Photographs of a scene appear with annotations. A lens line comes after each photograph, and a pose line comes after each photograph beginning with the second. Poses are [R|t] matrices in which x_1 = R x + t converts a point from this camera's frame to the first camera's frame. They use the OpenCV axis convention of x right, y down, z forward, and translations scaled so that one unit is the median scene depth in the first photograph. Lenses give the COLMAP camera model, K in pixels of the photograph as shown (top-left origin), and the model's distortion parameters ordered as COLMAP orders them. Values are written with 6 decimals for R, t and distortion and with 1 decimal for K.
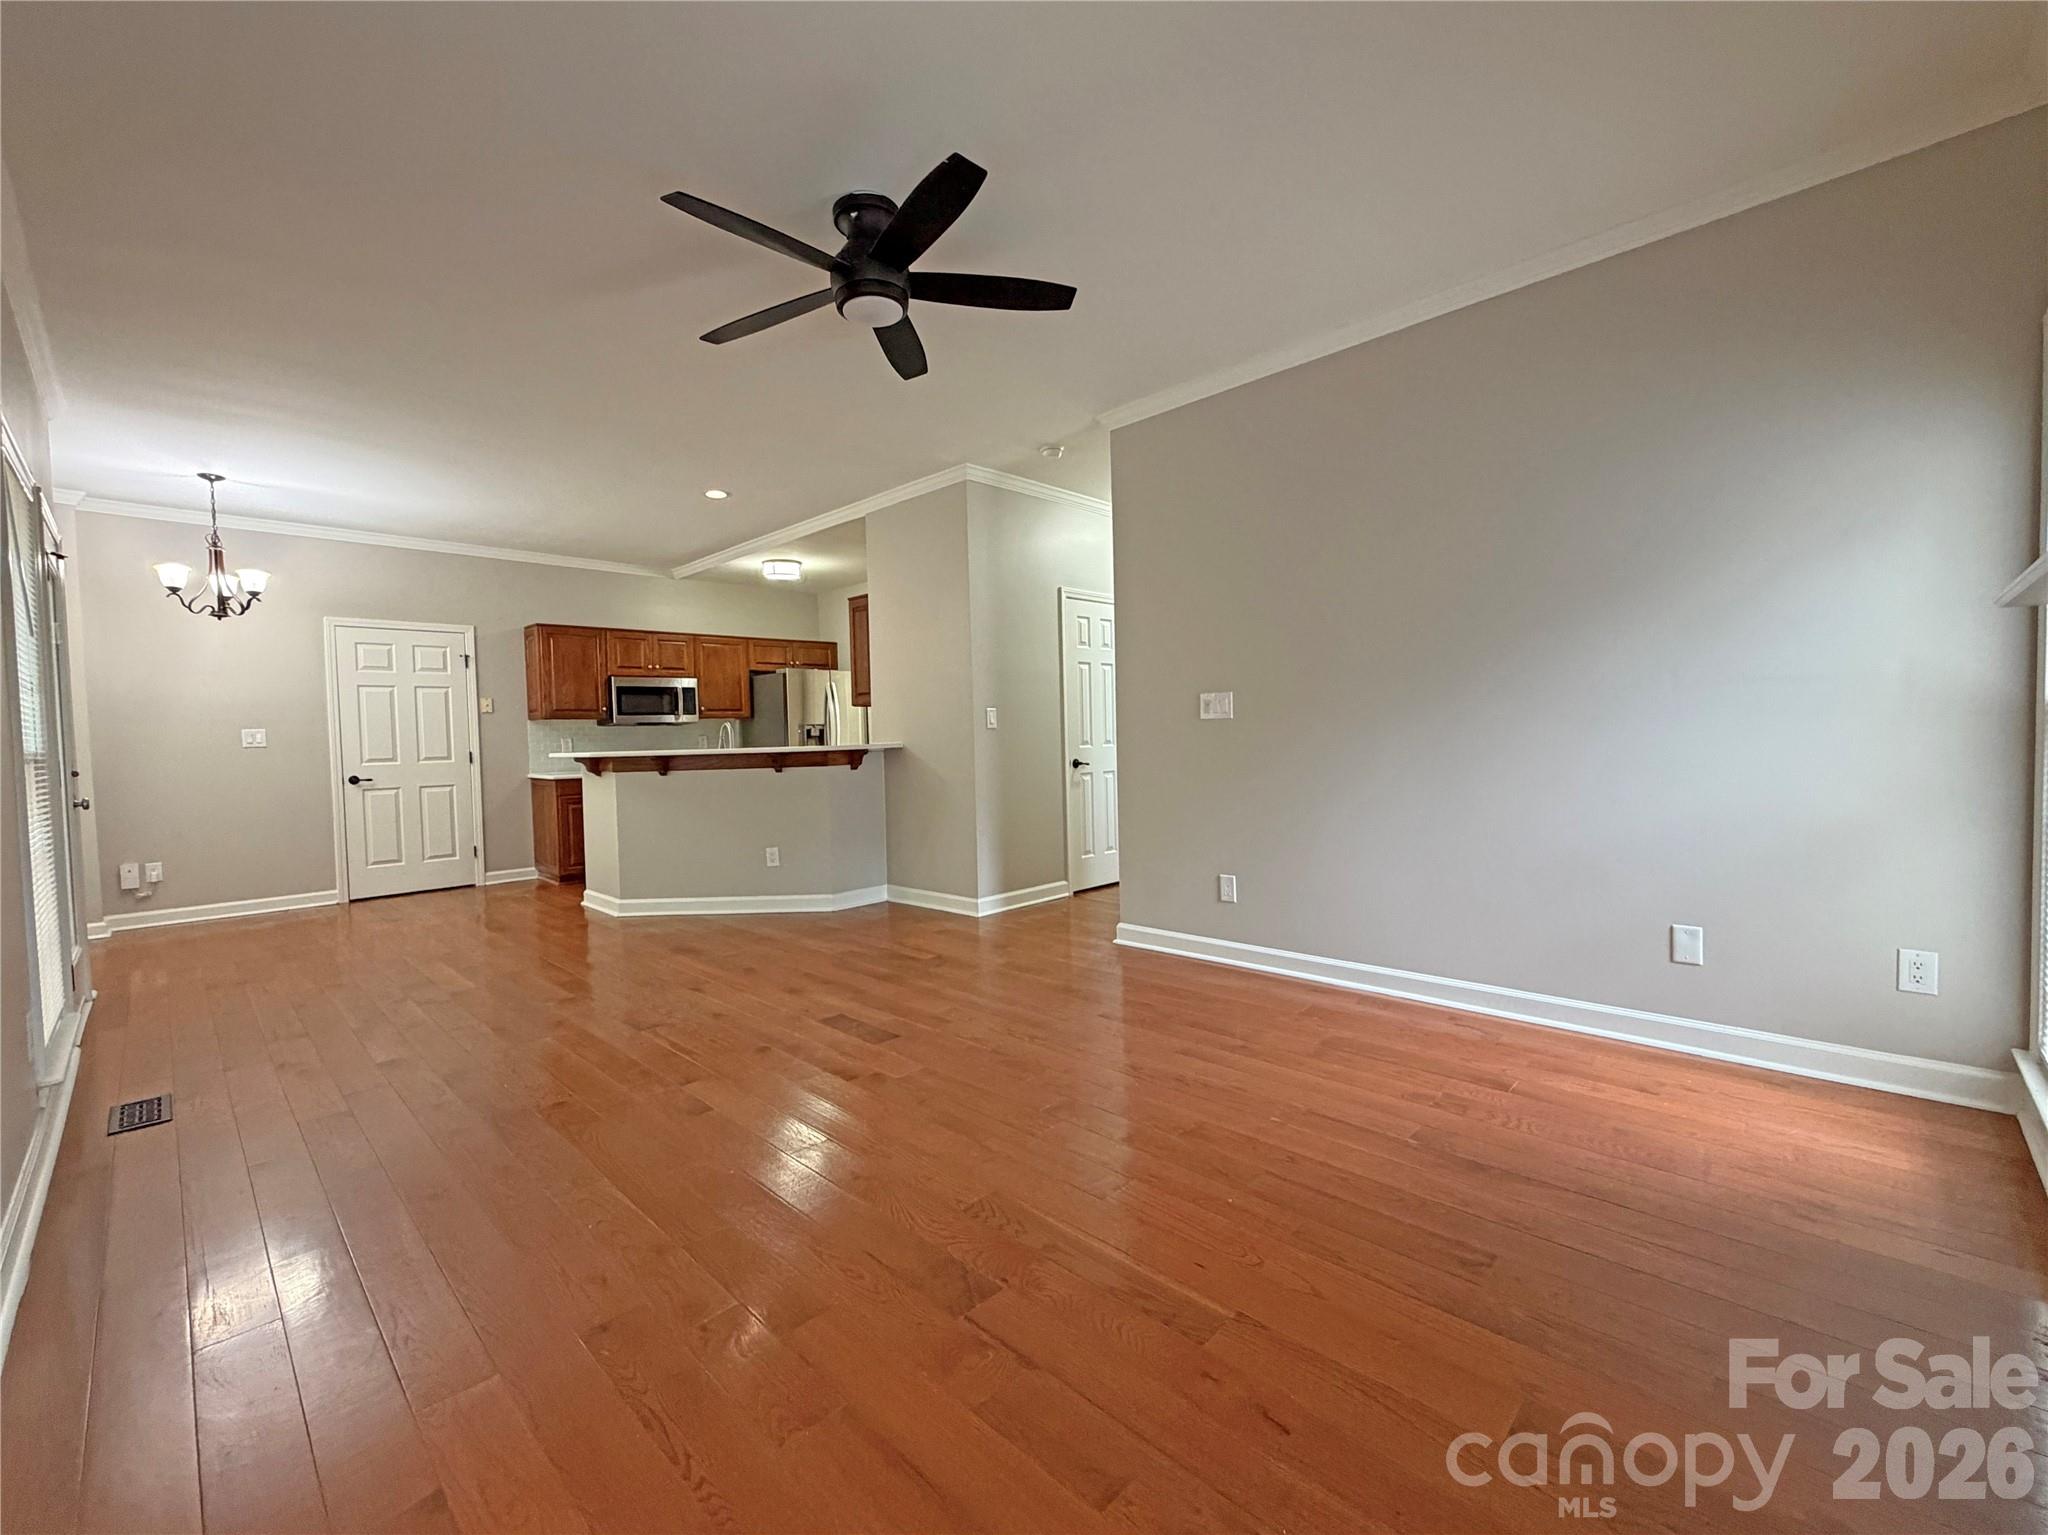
lens RADIAL K [[827.2, 0, 1027.7], [0, 827.2, 763.3], [0, 0, 1]] dist [-0.000584, -0.000075]
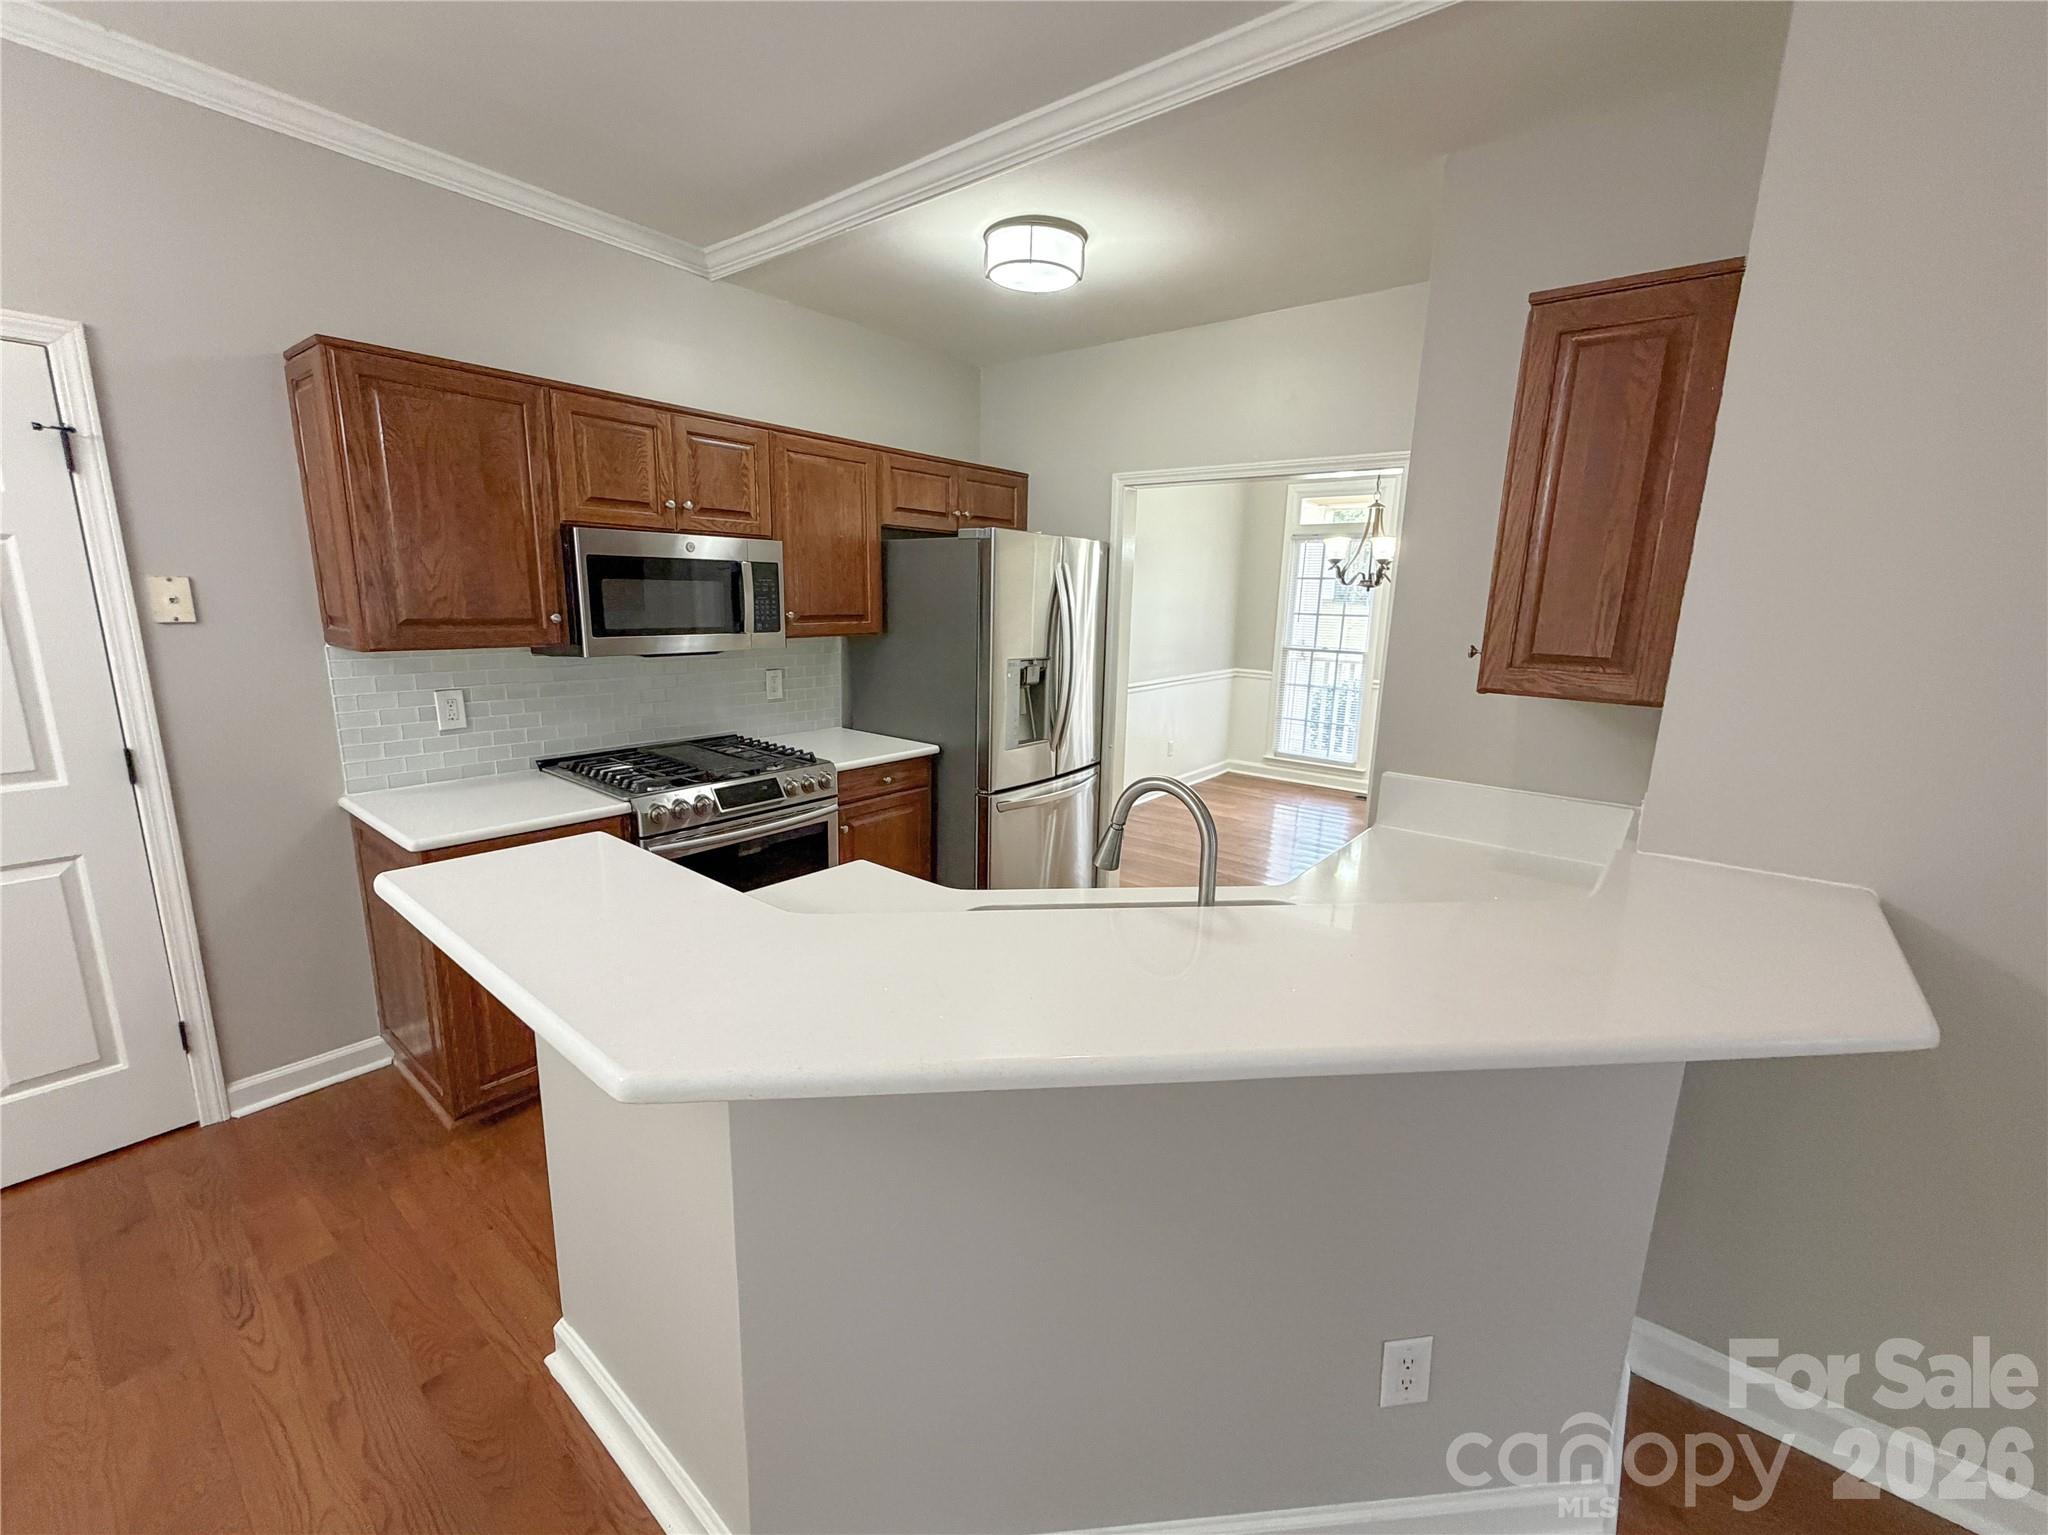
lens RADIAL K [[807.0, 0, 1015.6], [0, 807.0, 758.5], [0, 0, 1]] dist [0.002547, 0.000115]
pose [[0.994075, 0.030688, 0.104279, -0.345404], [-0.047726, 0.985129, 0.165055, -0.072895], [-0.097663, -0.169054, 0.980756, 0.621952]]
